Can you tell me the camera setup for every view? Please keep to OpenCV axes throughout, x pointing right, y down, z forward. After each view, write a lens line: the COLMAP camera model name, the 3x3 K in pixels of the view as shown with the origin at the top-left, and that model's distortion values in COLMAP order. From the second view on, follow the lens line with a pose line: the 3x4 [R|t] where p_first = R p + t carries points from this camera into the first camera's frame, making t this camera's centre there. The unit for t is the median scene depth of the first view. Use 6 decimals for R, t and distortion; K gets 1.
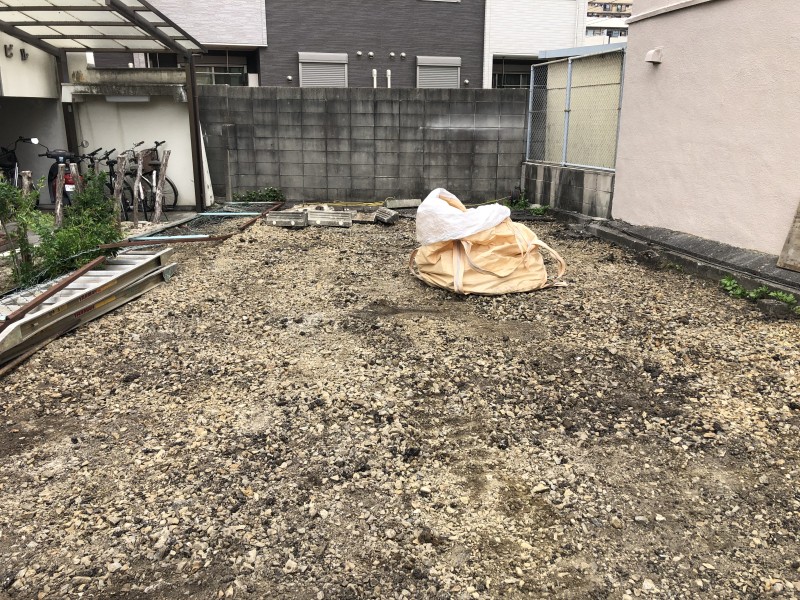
lens RADIAL K [[653.4, 0, 392.8], [0, 653.4, 293.4], [0, 0, 1]] dist [0.066209, -0.080517]
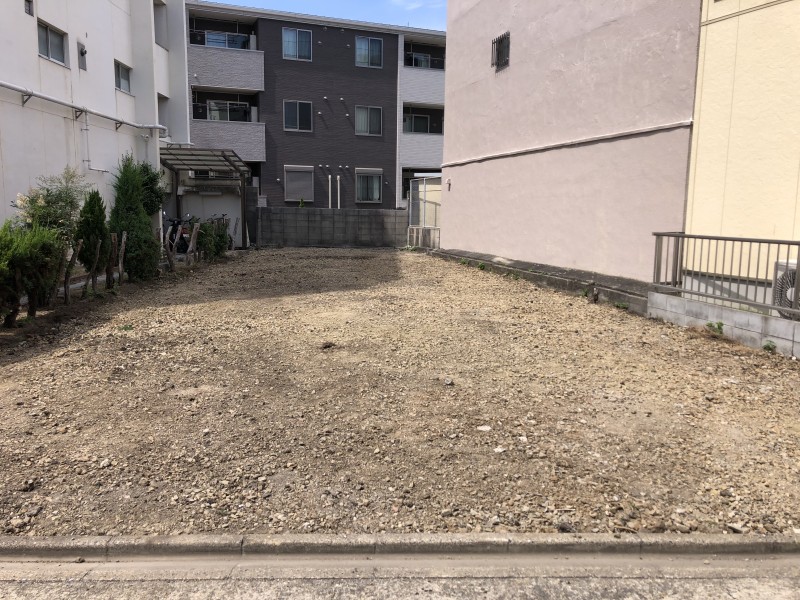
lens RADIAL K [[668.0, 0, 400.0], [0, 668.0, 300.0], [0, 0, 1]] dist [0.029952, 0.006530]
pose [[0.995238, -0.000556, 0.097473, -0.024775], [0.012025, 0.993045, -0.117116, 0.257355], [-0.096730, 0.117731, 0.988323, -0.973404]]
